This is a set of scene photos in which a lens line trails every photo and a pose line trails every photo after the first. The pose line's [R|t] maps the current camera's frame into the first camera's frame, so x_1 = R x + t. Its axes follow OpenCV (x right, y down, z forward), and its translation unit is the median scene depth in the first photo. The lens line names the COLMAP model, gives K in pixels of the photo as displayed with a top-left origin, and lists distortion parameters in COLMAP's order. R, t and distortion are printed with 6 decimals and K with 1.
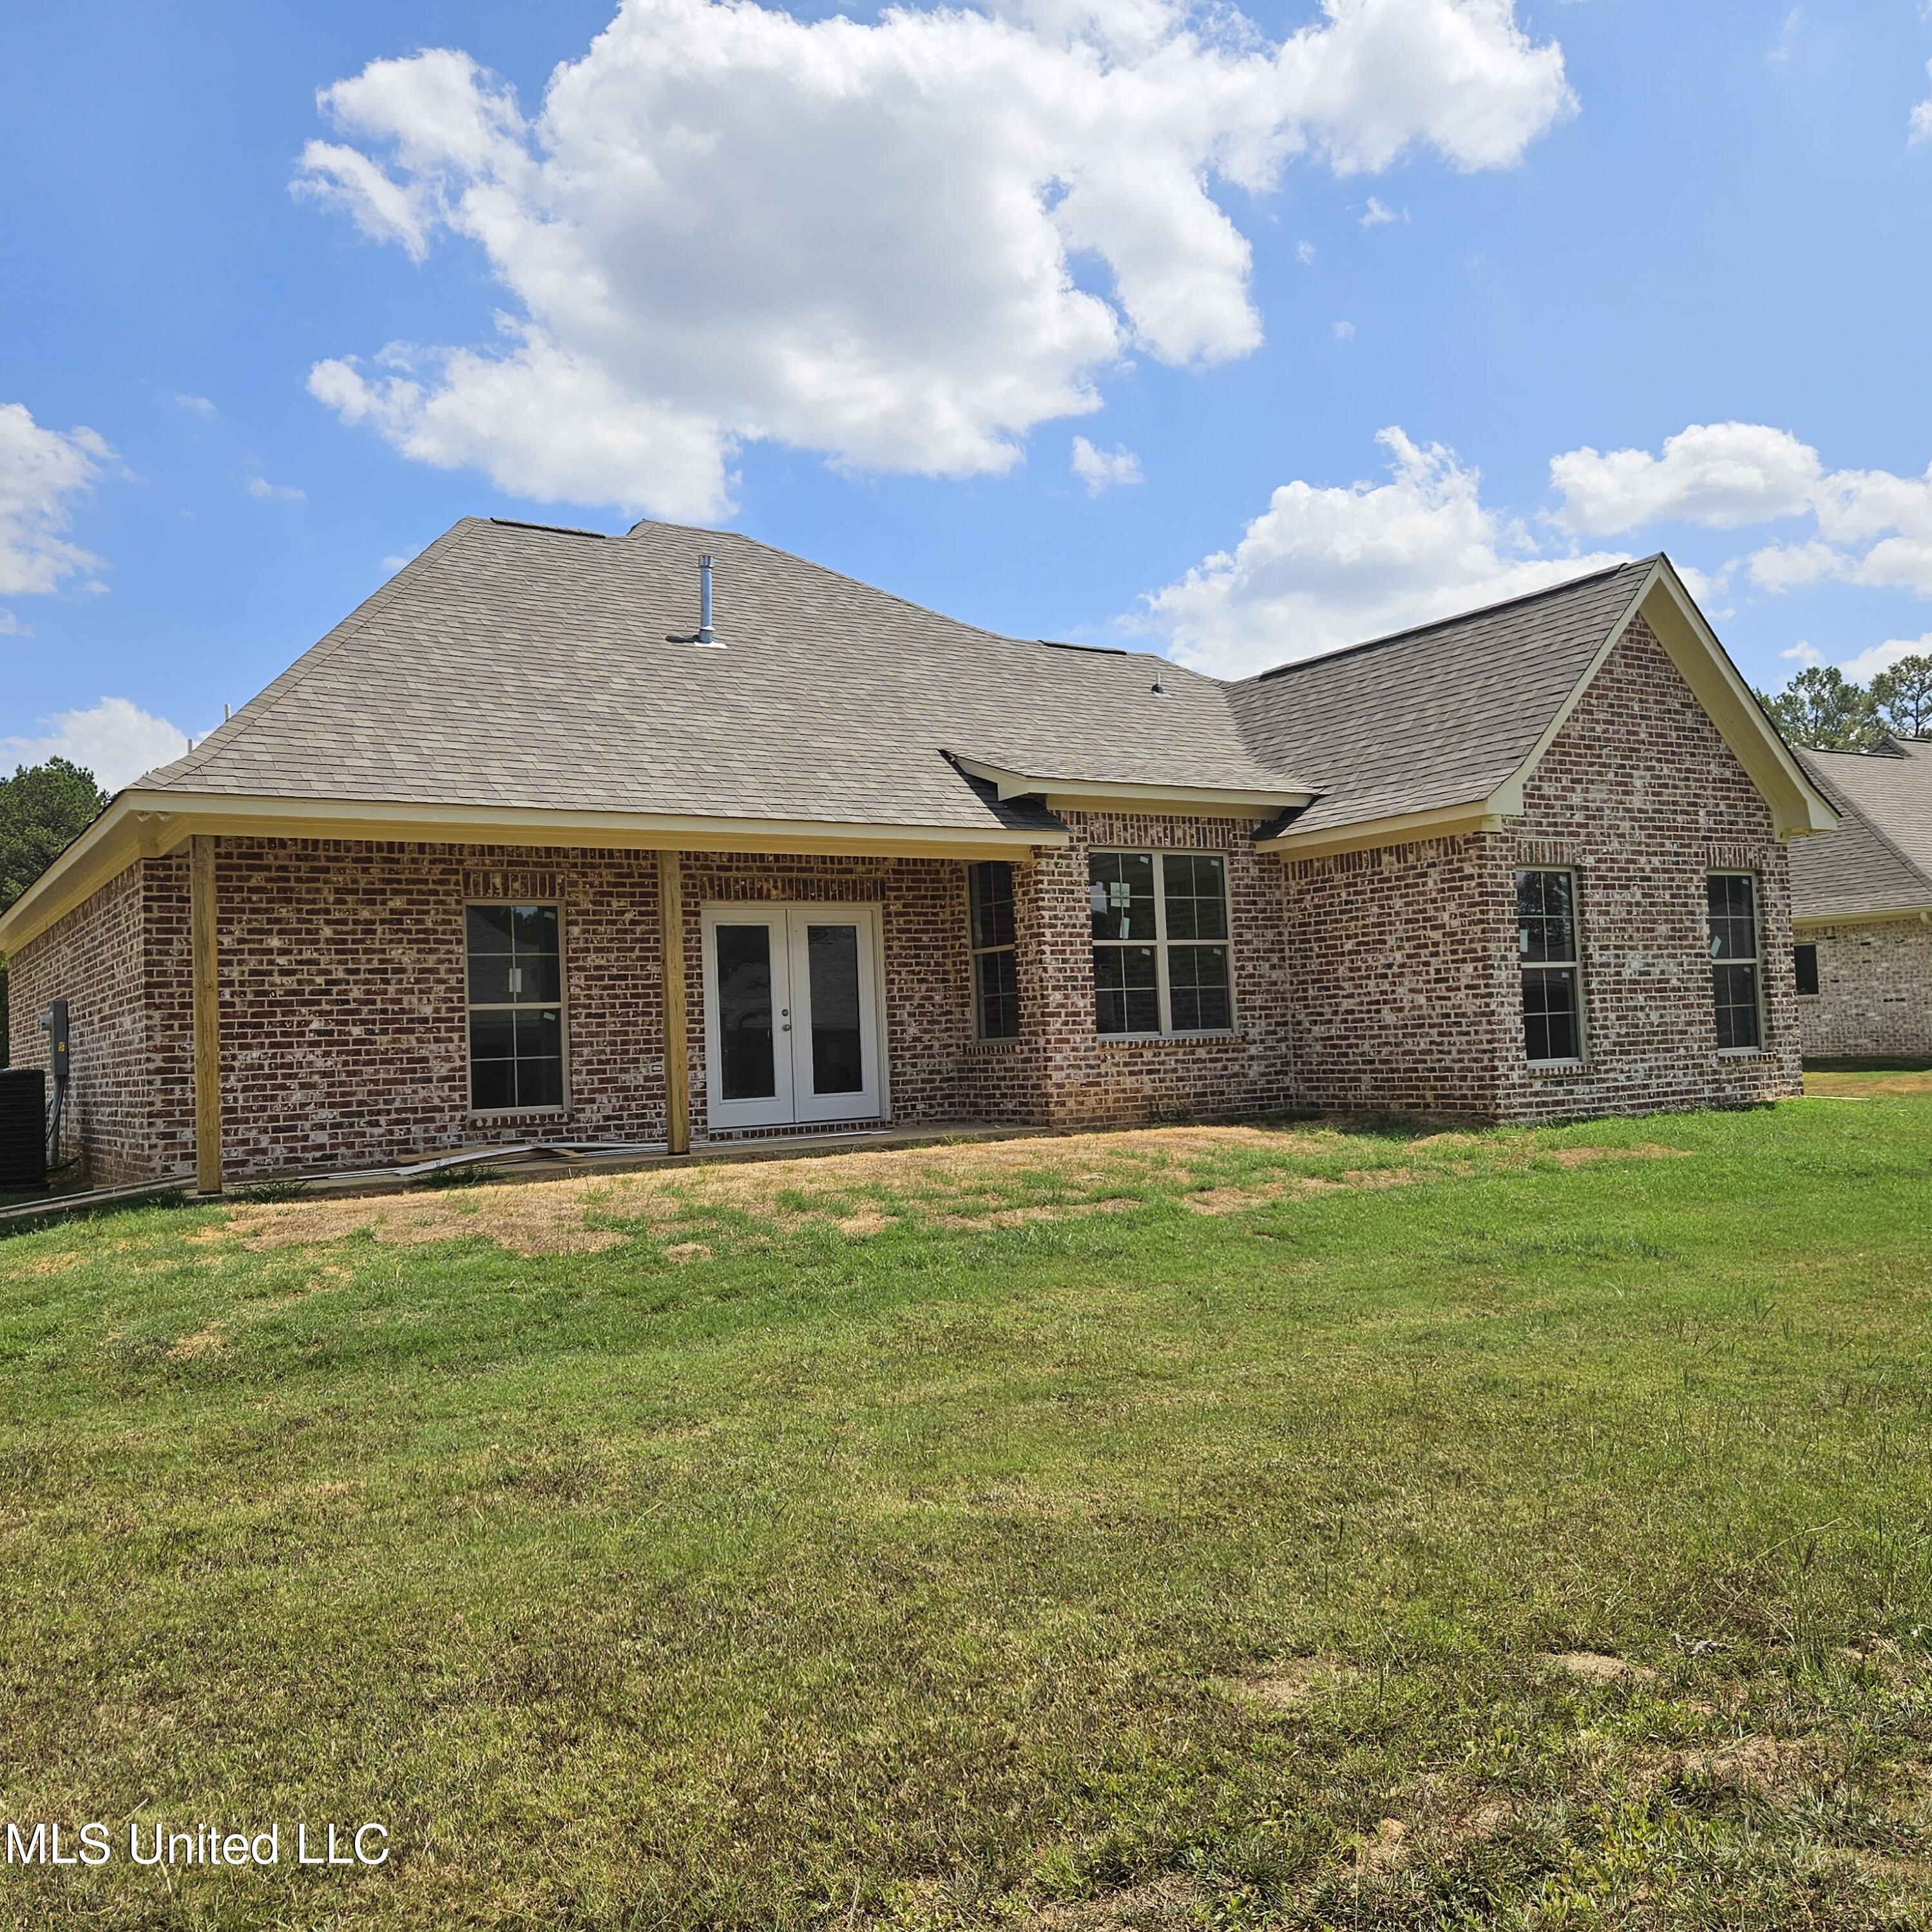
lens RADIAL K [[1763.4, 0, 957.7], [0, 1763.4, 958.7], [0, 0, 1]] dist [0.081015, -0.085305]
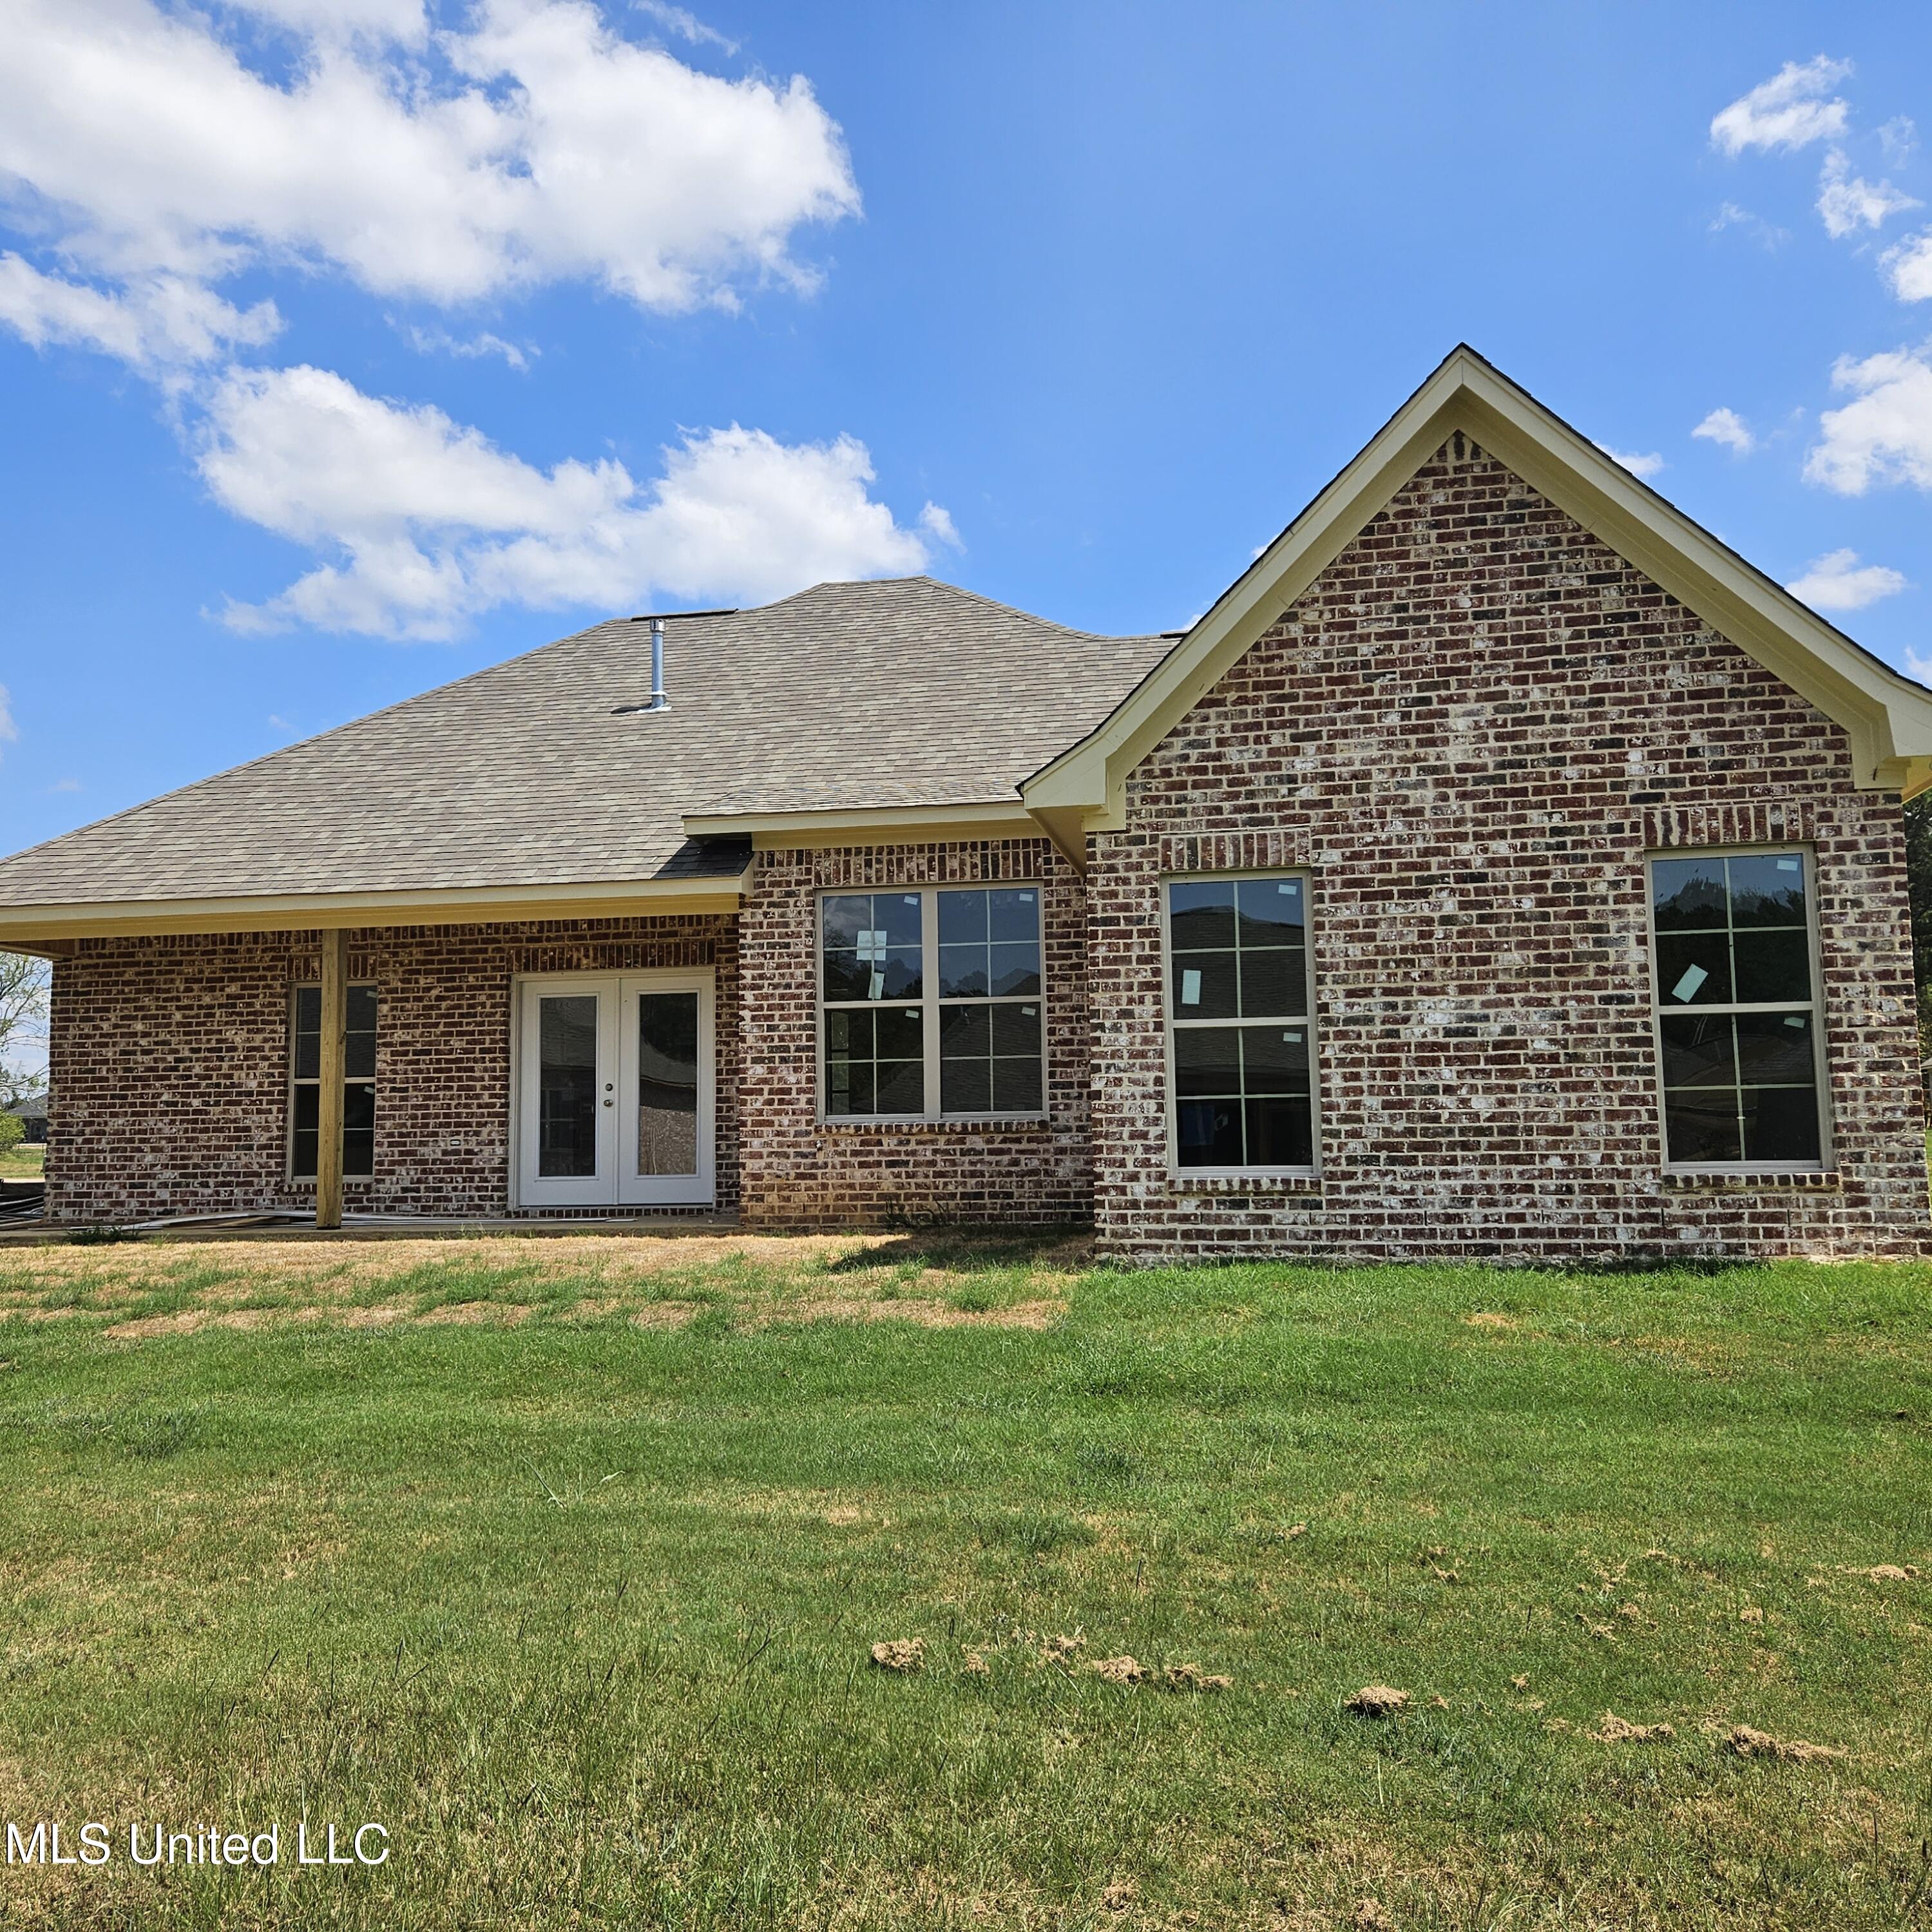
lens RADIAL K [[1763.4, 0, 967.5], [0, 1763.4, 969.2], [0, 0, 1]] dist [0.081015, -0.085305]
pose [[0.712629, -0.039295, -0.700439, 0.711765], [0.019295, 0.999150, -0.036423, 0.005567], [0.701275, 0.012441, 0.712782, 0.459175]]
